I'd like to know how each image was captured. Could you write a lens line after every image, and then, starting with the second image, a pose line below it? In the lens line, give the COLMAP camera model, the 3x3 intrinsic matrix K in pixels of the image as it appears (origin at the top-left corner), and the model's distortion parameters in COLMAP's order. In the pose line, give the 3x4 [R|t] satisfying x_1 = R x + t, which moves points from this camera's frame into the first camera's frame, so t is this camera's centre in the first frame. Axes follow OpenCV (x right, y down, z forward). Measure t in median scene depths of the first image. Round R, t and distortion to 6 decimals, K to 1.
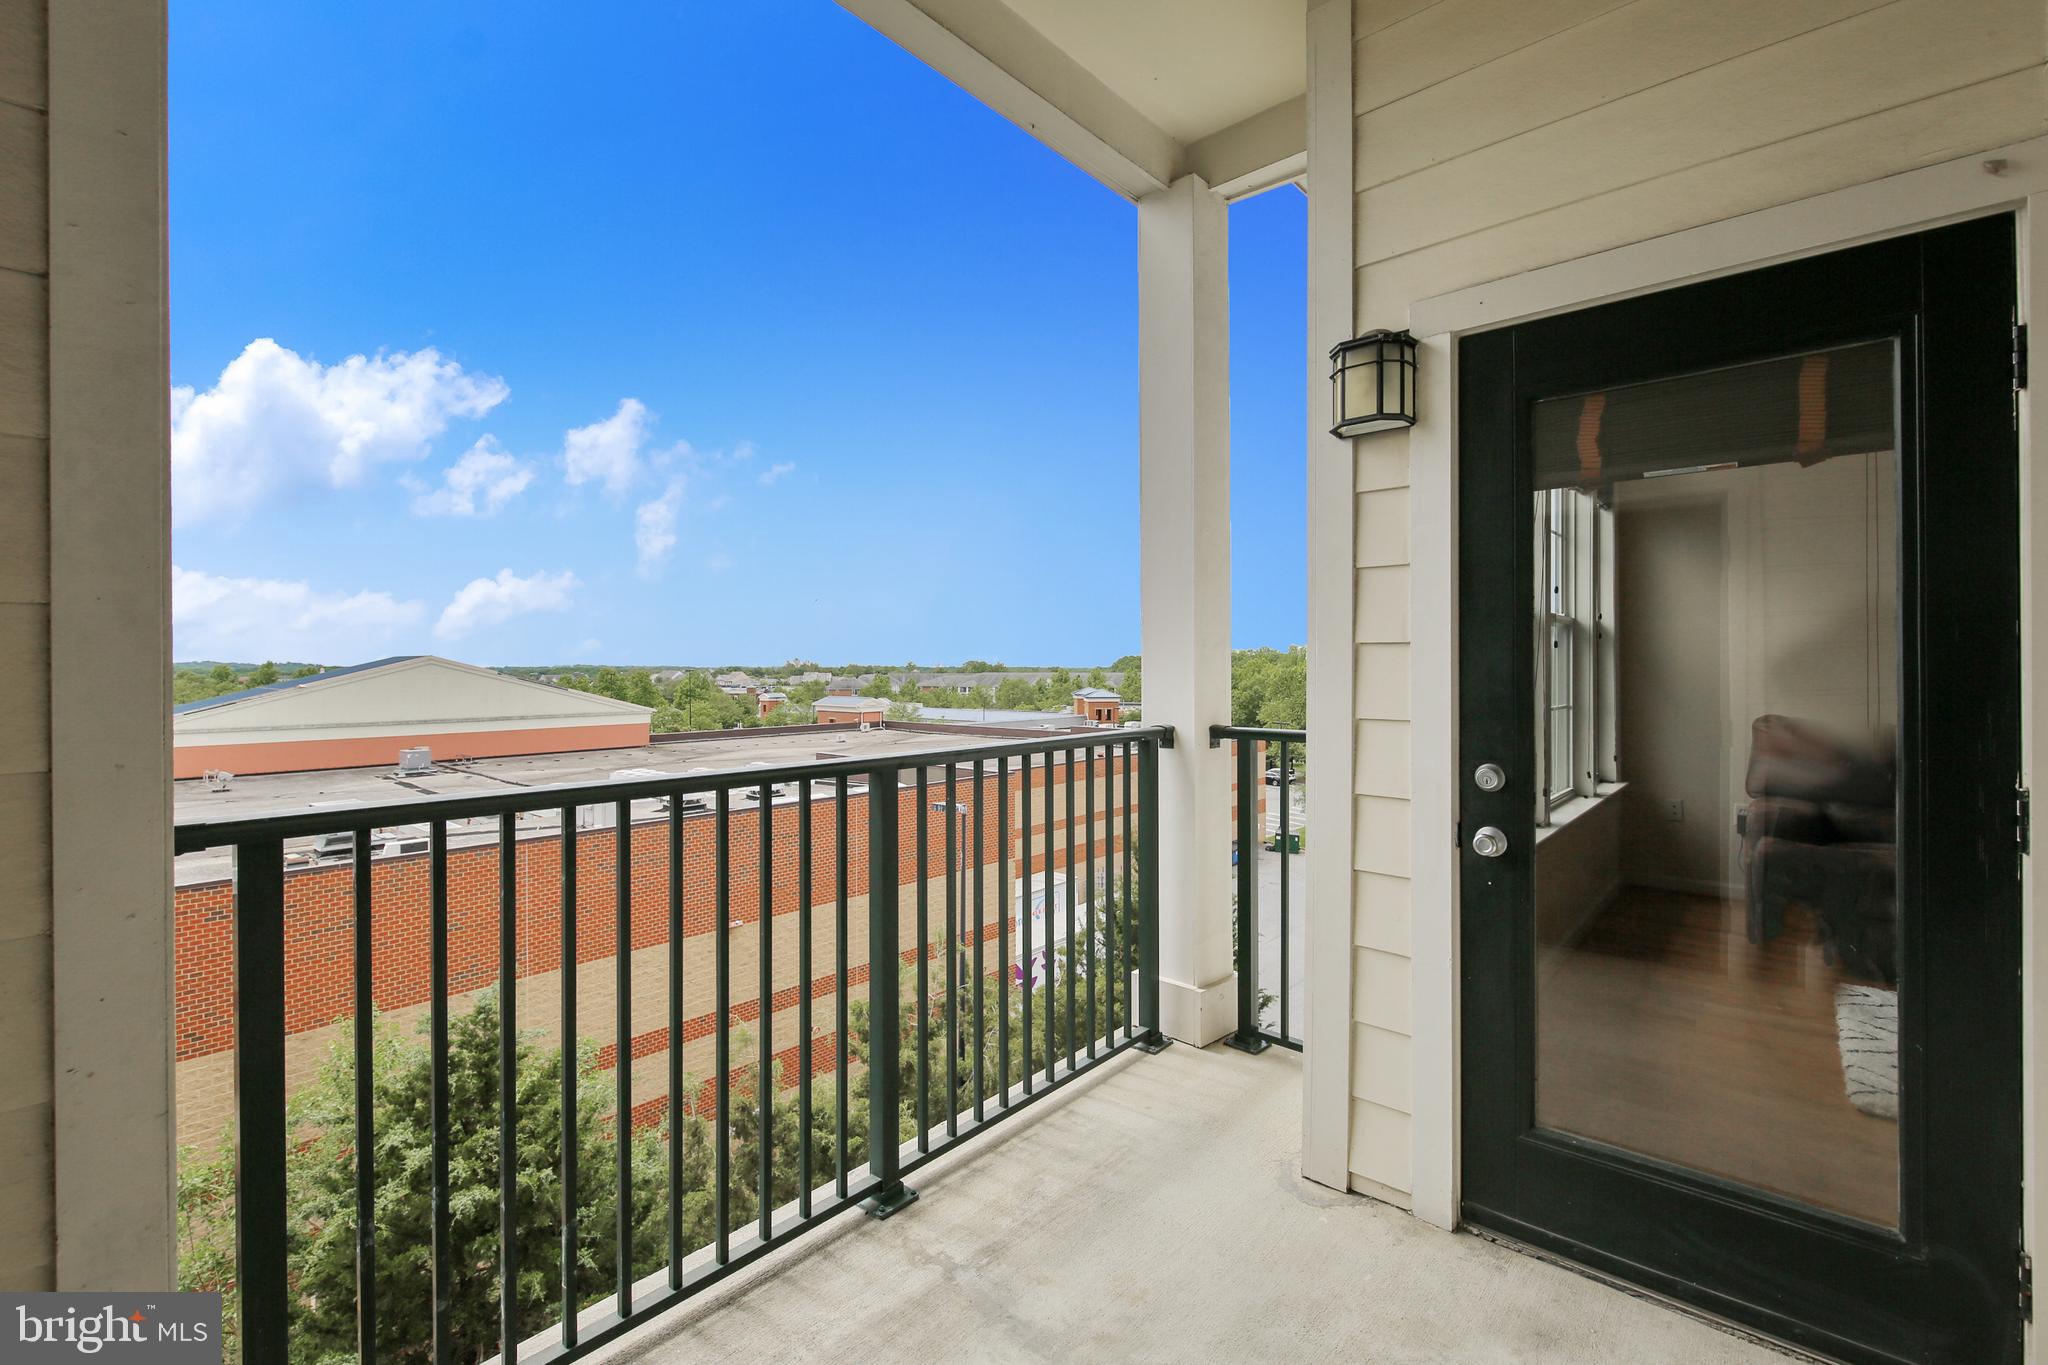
lens RADIAL K [[898.0, 0, 1033.2], [0, 898.0, 667.9], [0, 0, 1]] dist [-0.000059, -0.000017]
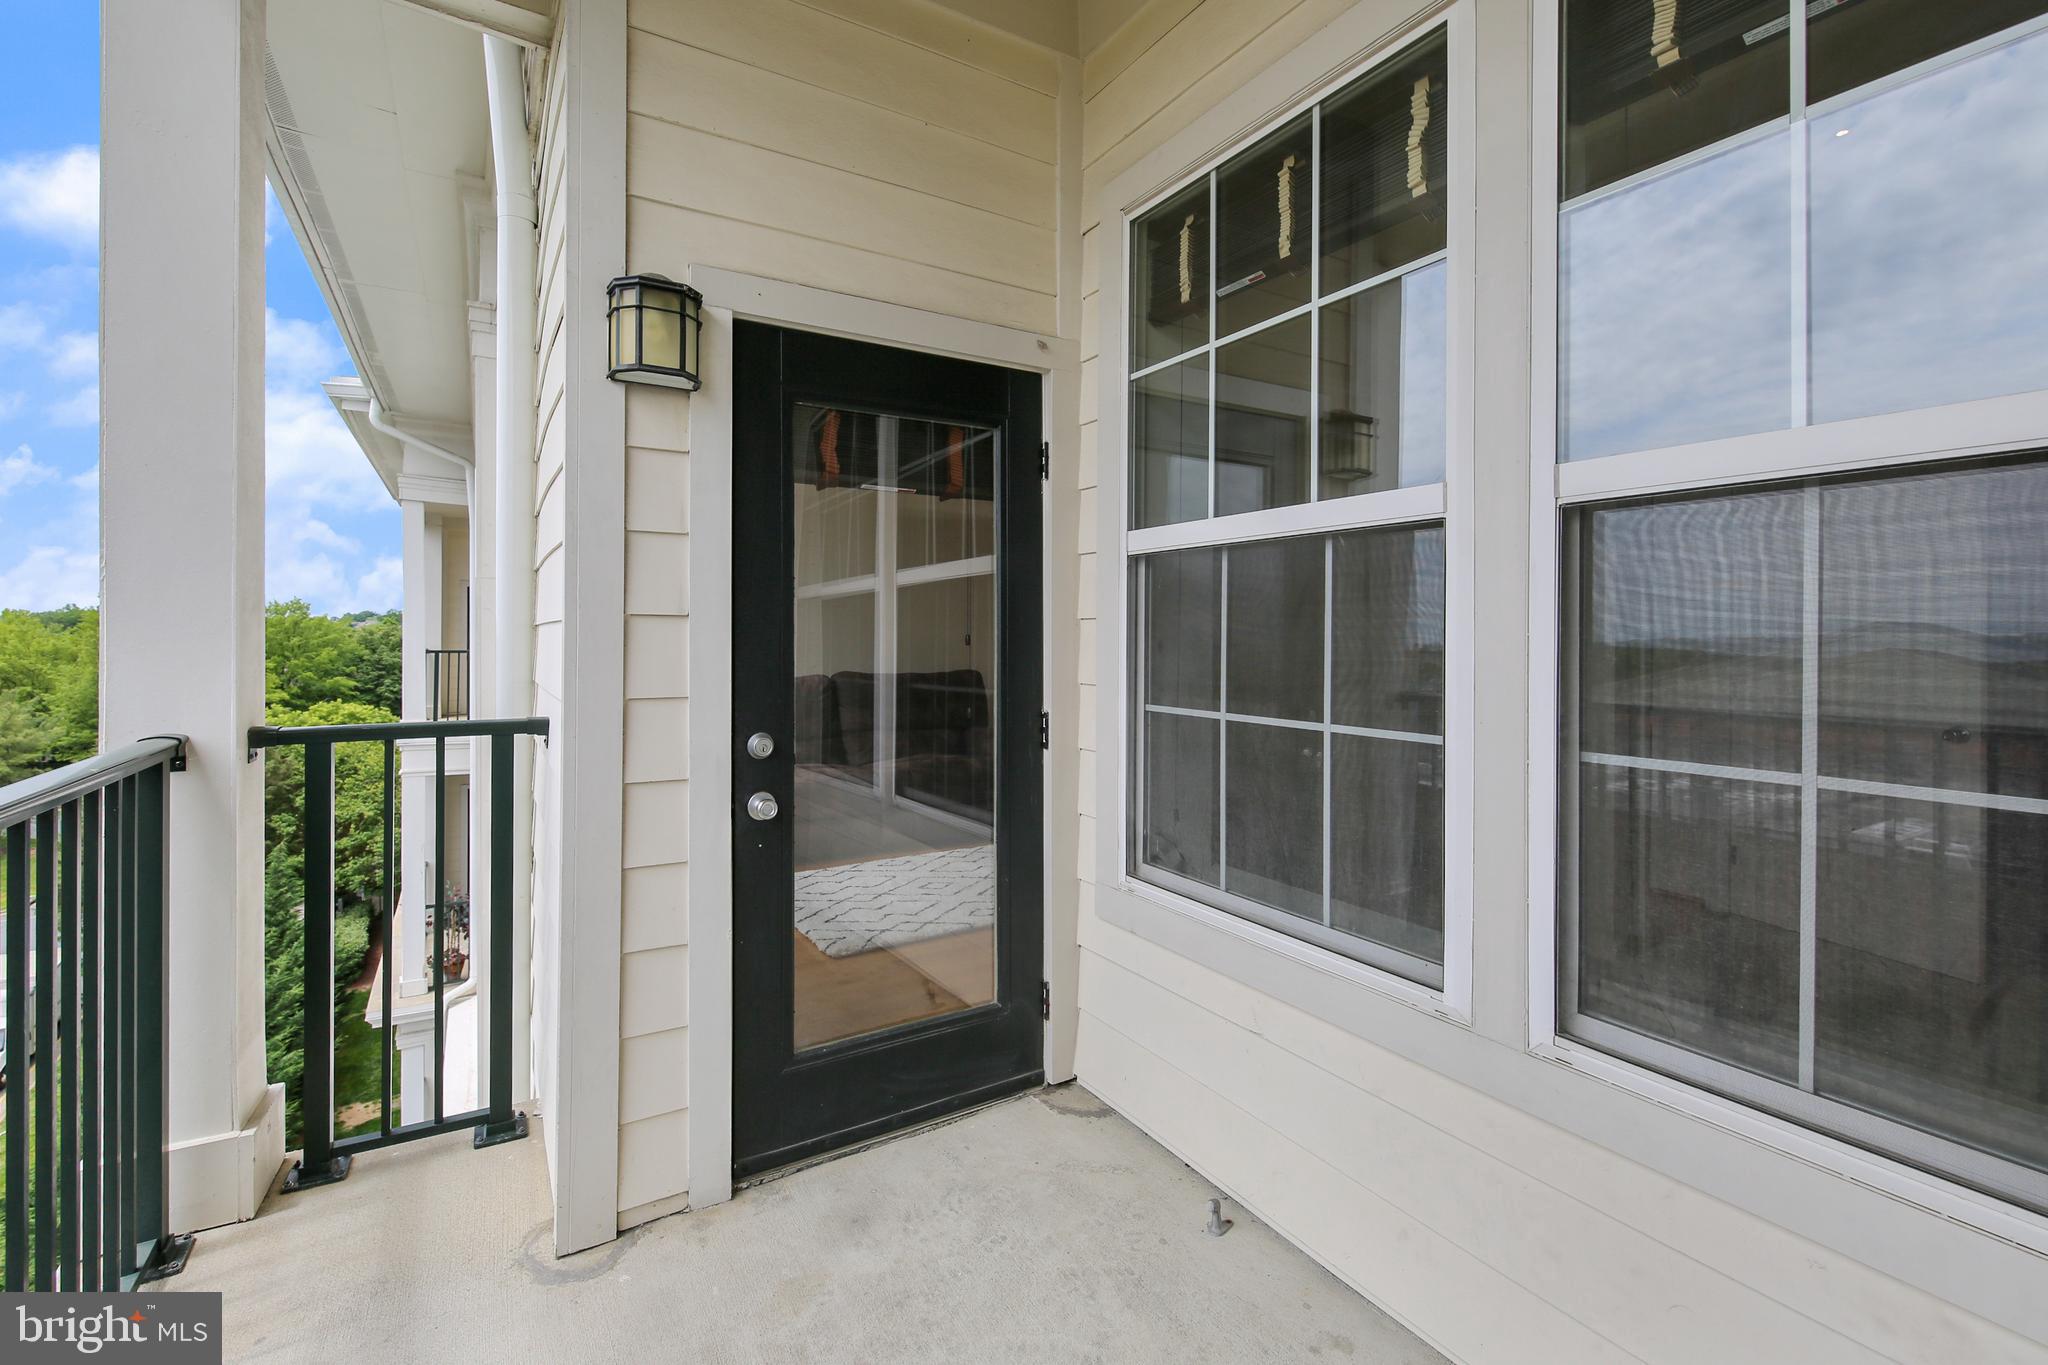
lens RADIAL K [[898.0, 0, 1013.1], [0, 898.0, 636.0], [0, 0, 1]] dist [-0.000059, -0.000017]
pose [[0.298695, 0.001896, 0.954347, -0.383155], [0.001265, 0.999996, -0.002383, -0.003362], [-0.954348, 0.001919, 0.298691, 0.371957]]
